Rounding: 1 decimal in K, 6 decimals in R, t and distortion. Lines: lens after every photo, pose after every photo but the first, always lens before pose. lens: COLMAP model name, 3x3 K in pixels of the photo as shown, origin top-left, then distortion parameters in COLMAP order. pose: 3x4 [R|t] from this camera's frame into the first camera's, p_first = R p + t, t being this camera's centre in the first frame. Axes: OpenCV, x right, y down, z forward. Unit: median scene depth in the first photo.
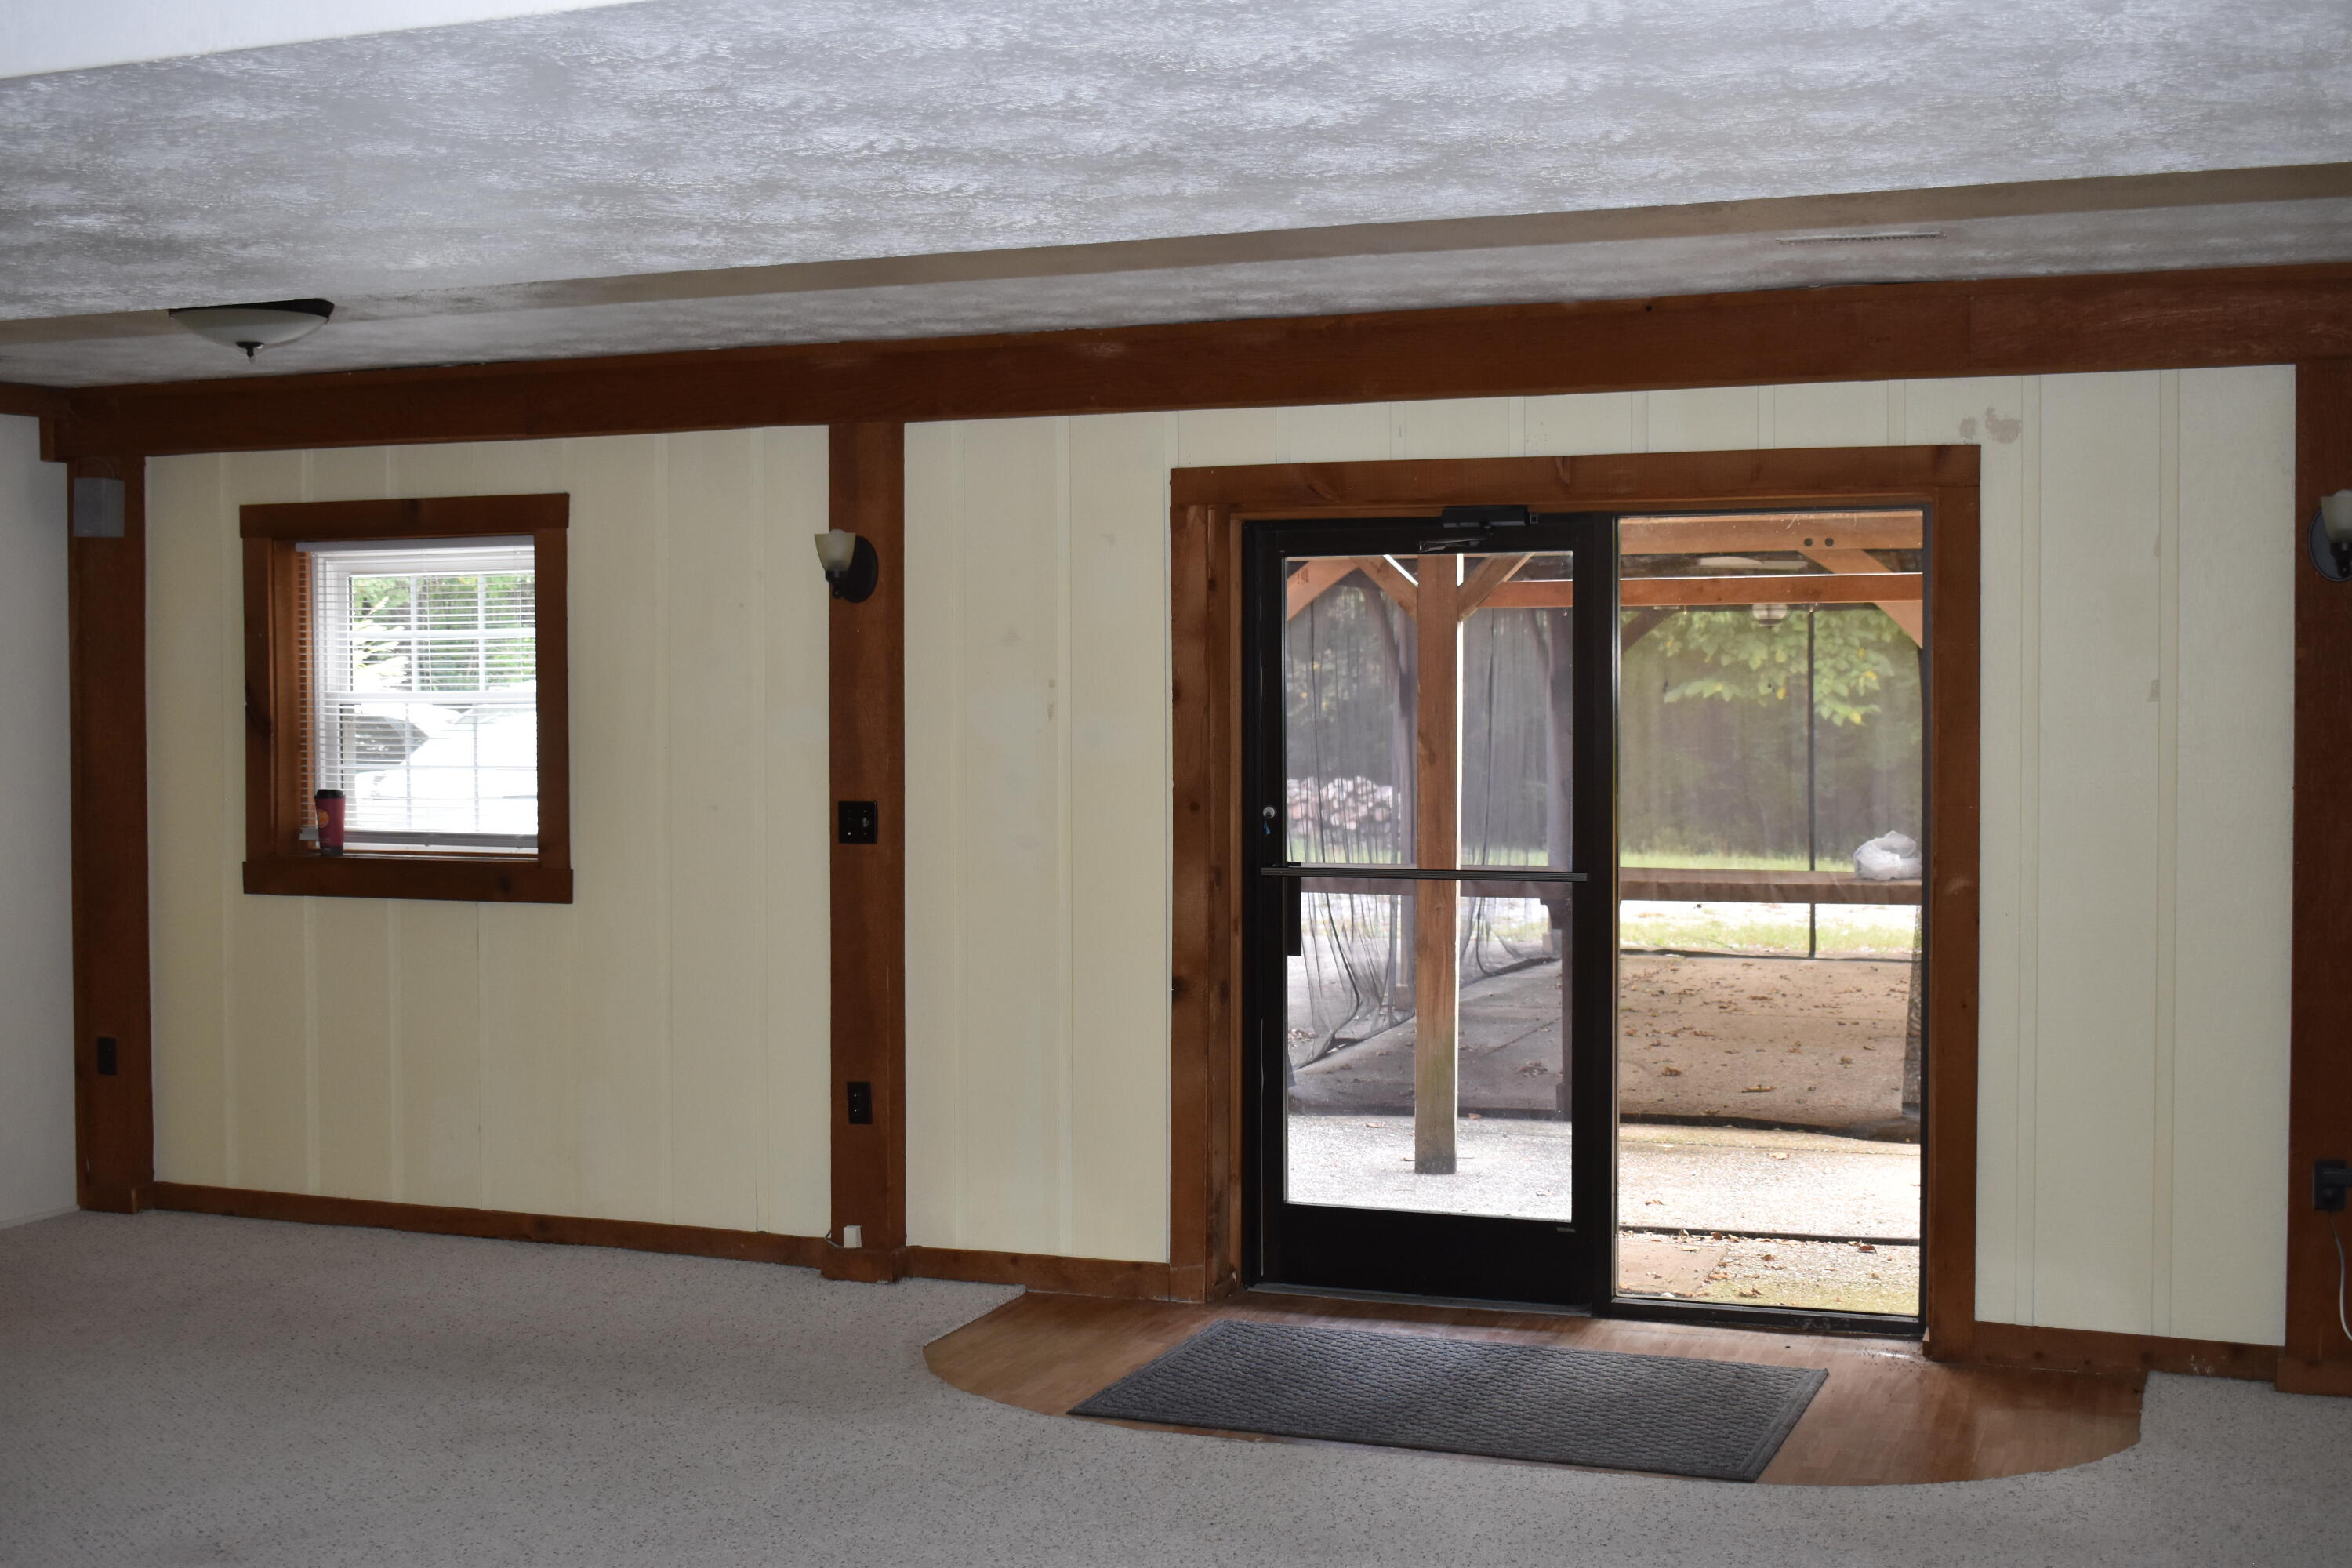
lens RADIAL K [[2748.1, 0, 1176.0], [0, 2748.1, 784.0], [0, 0, 1]] dist [-0.060941, -0.000377]
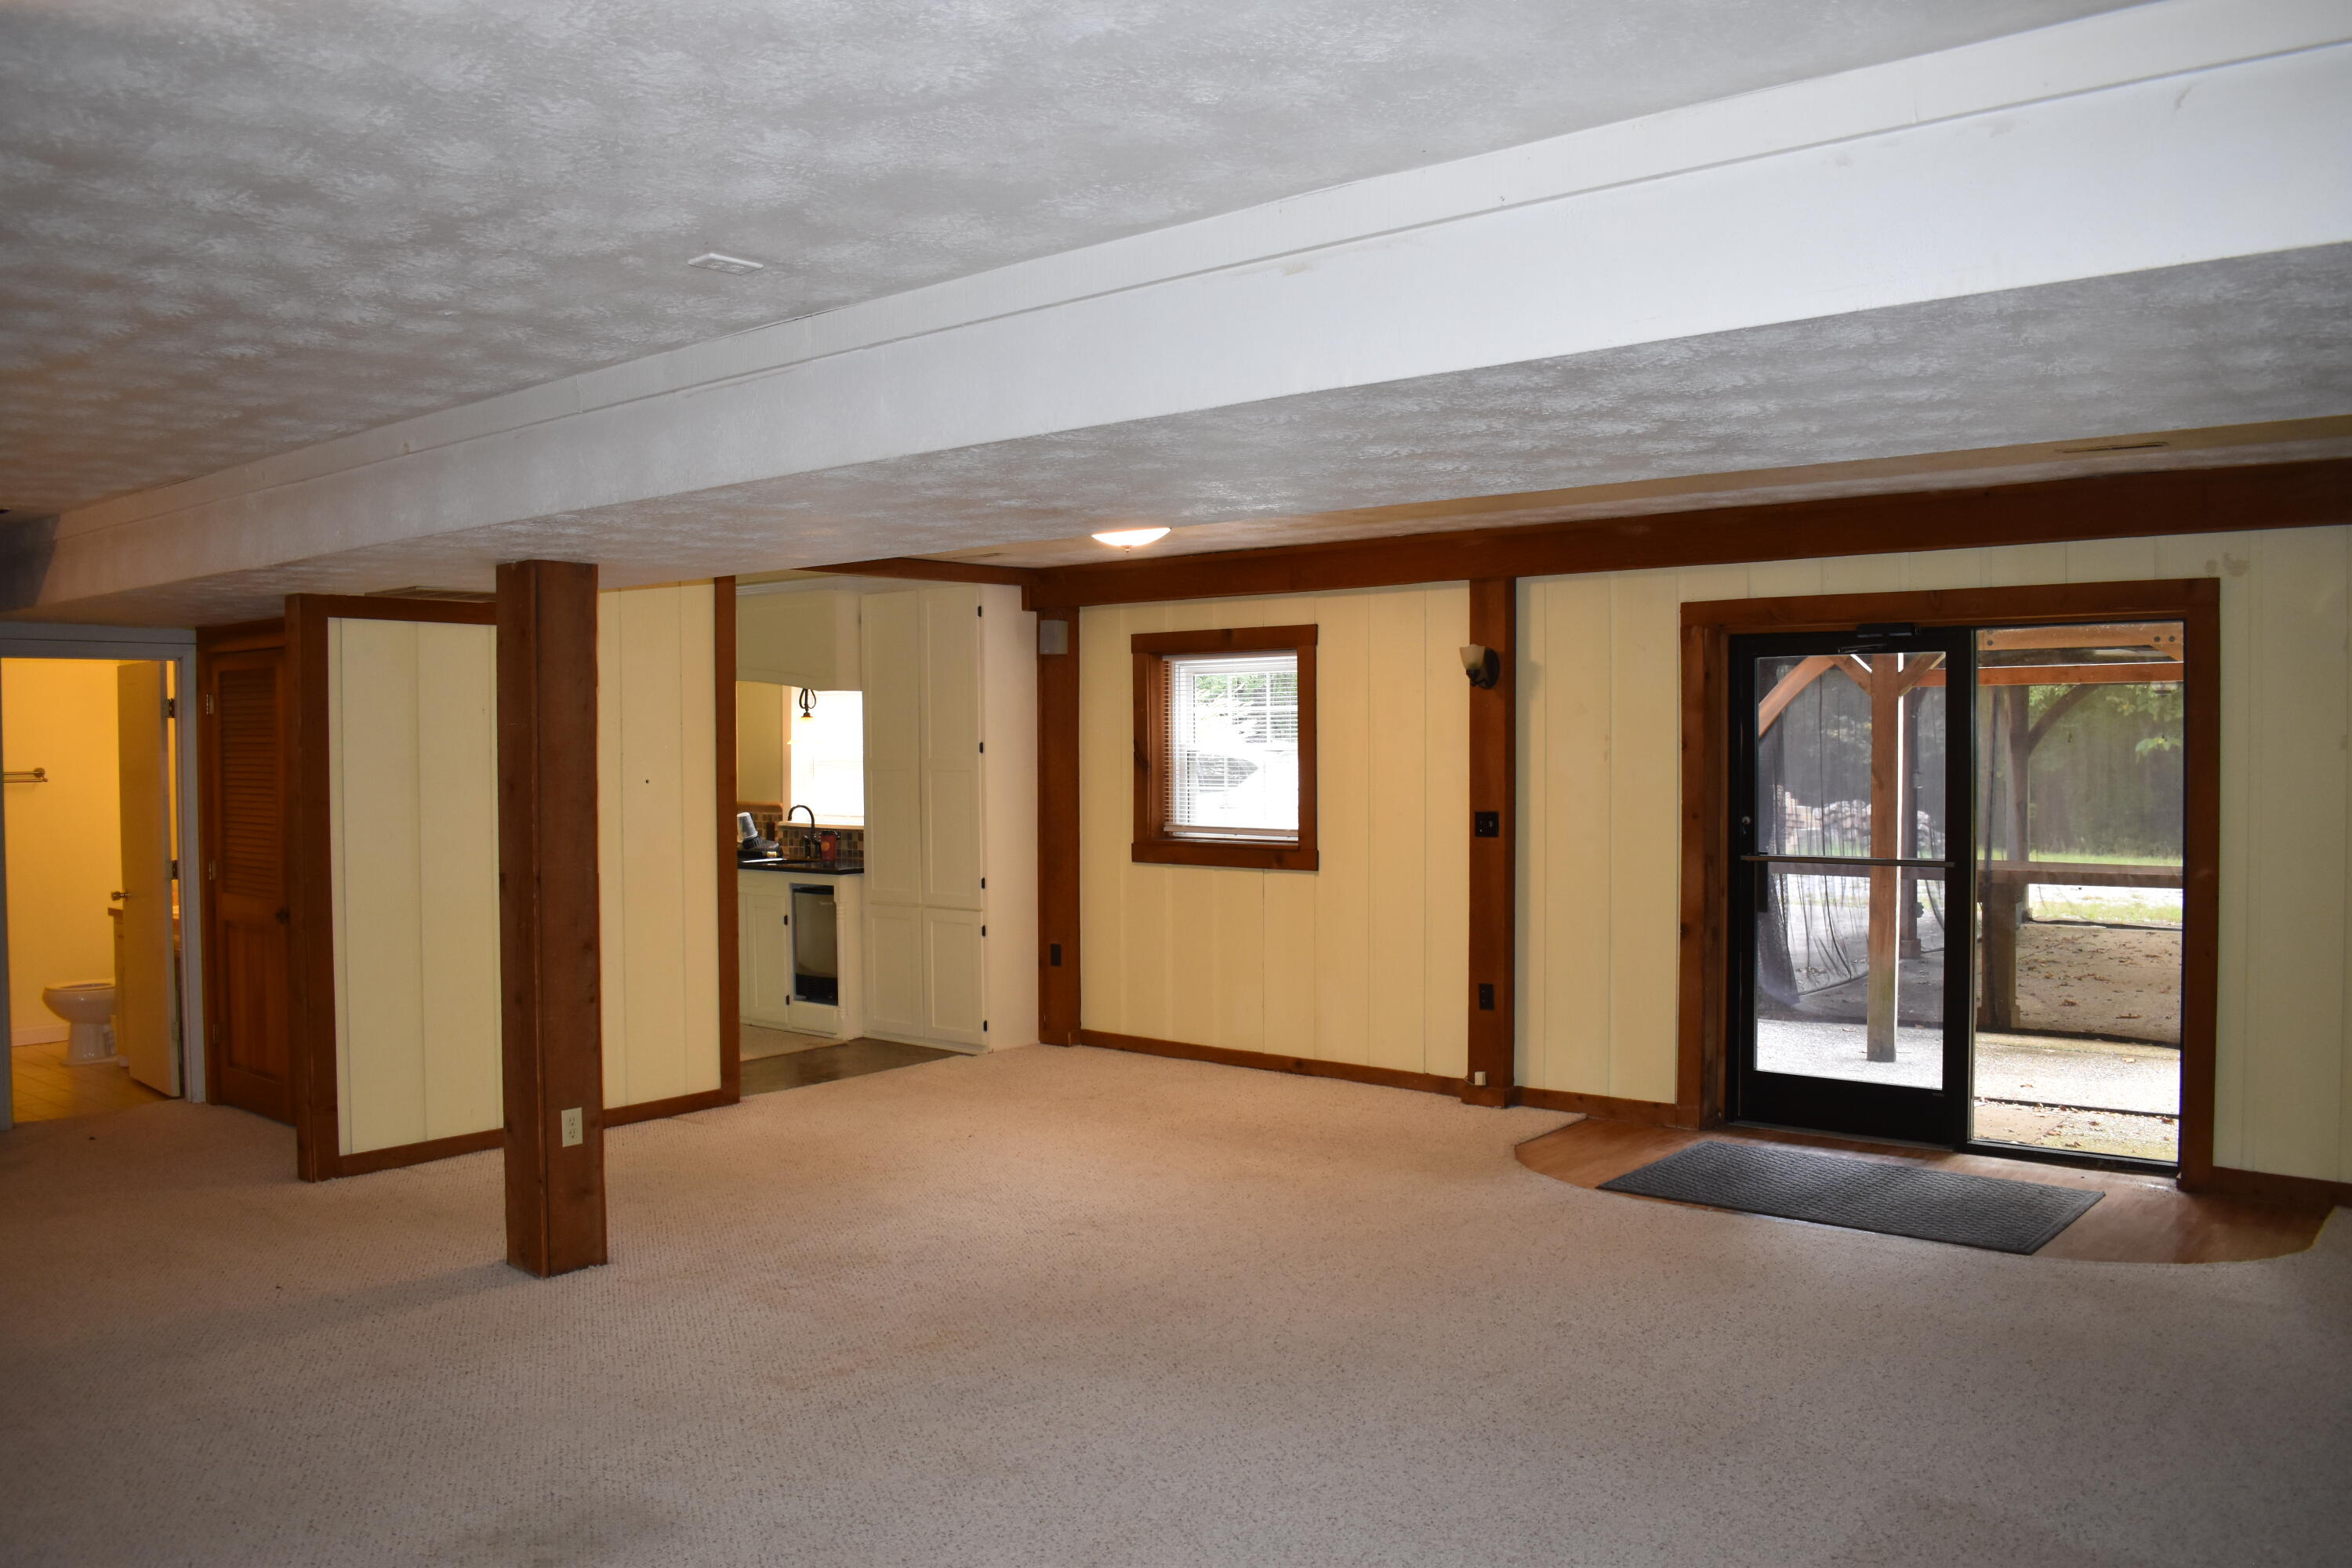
lens RADIAL K [[1835.5, 0, 1176.0], [0, 1835.5, 784.0], [0, 0, 1]] dist [-0.097570, 0.018113]
pose [[0.947141, 0.005052, -0.320777, 0.056973], [-0.008212, 0.999930, -0.008501, 0.001086], [0.320711, 0.010685, 0.947117, -0.085577]]
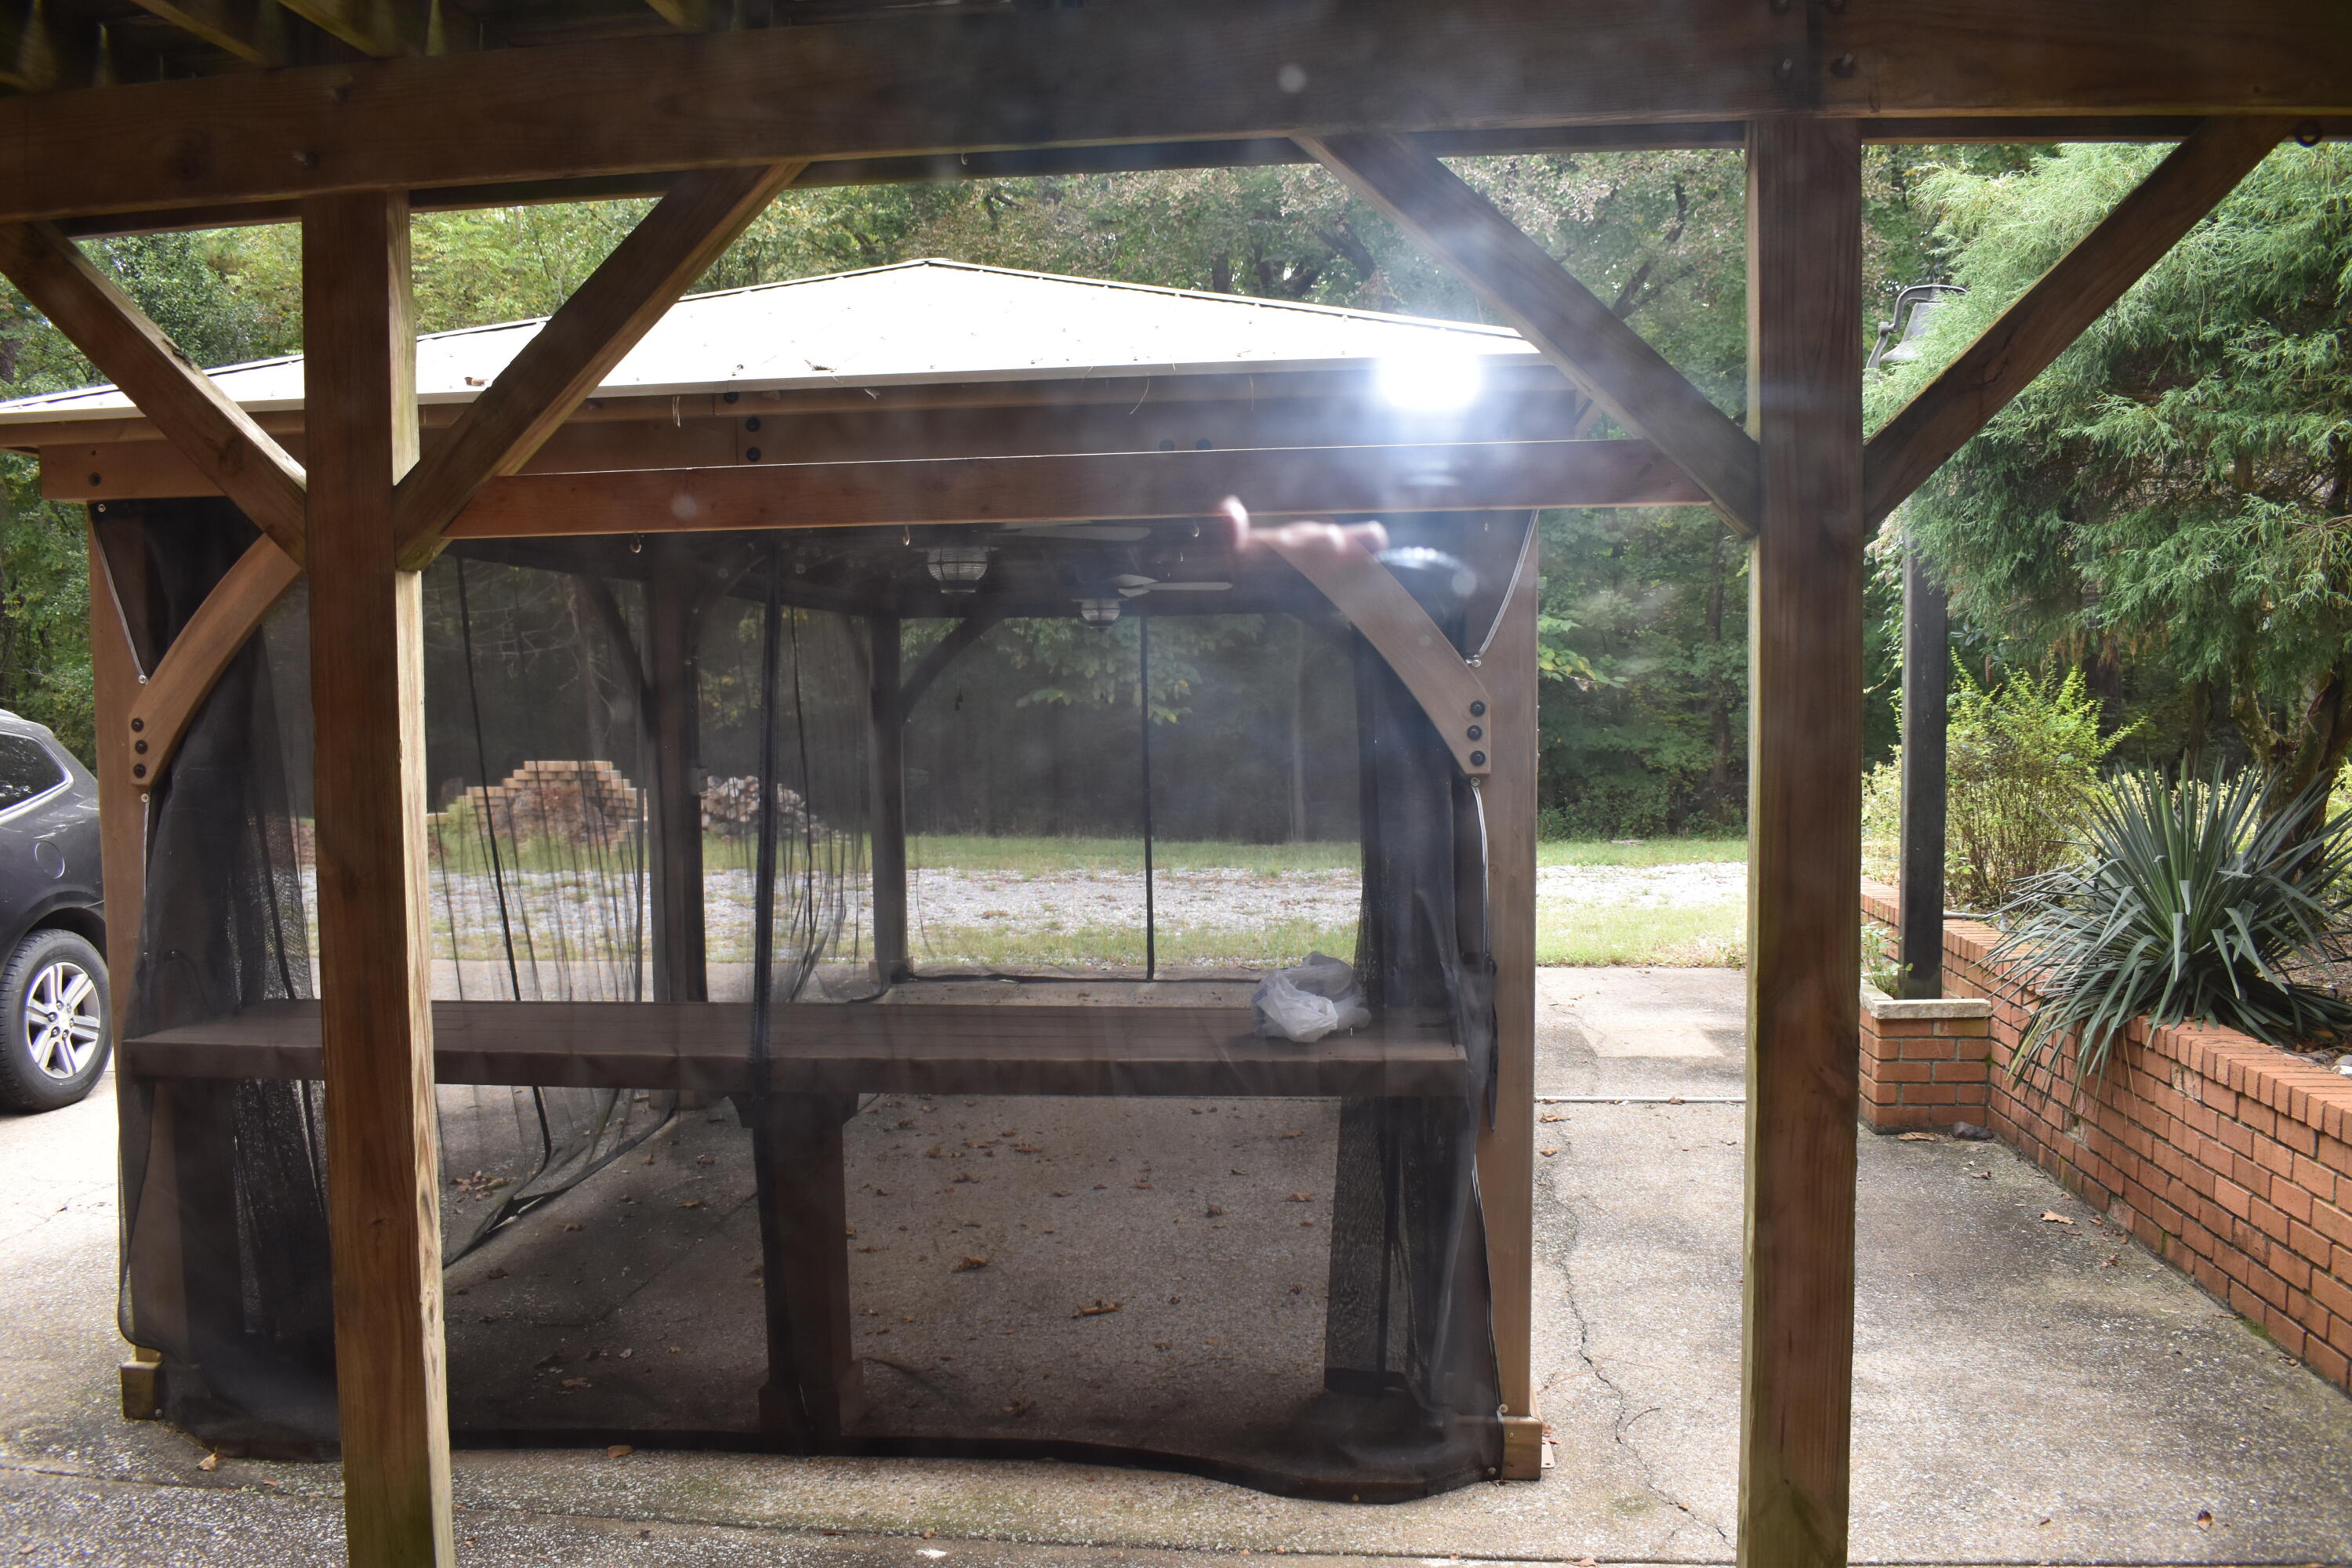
lens RADIAL K [[1835.5, 0, 1176.0], [0, 1835.5, 784.0], [0, 0, 1]] dist [-0.097570, 0.018113]
pose [[0.968005, -0.020142, 0.250122, 0.193268], [0.016471, 0.999724, 0.016763, -0.036257], [-0.250391, -0.012107, 0.968069, 0.892208]]
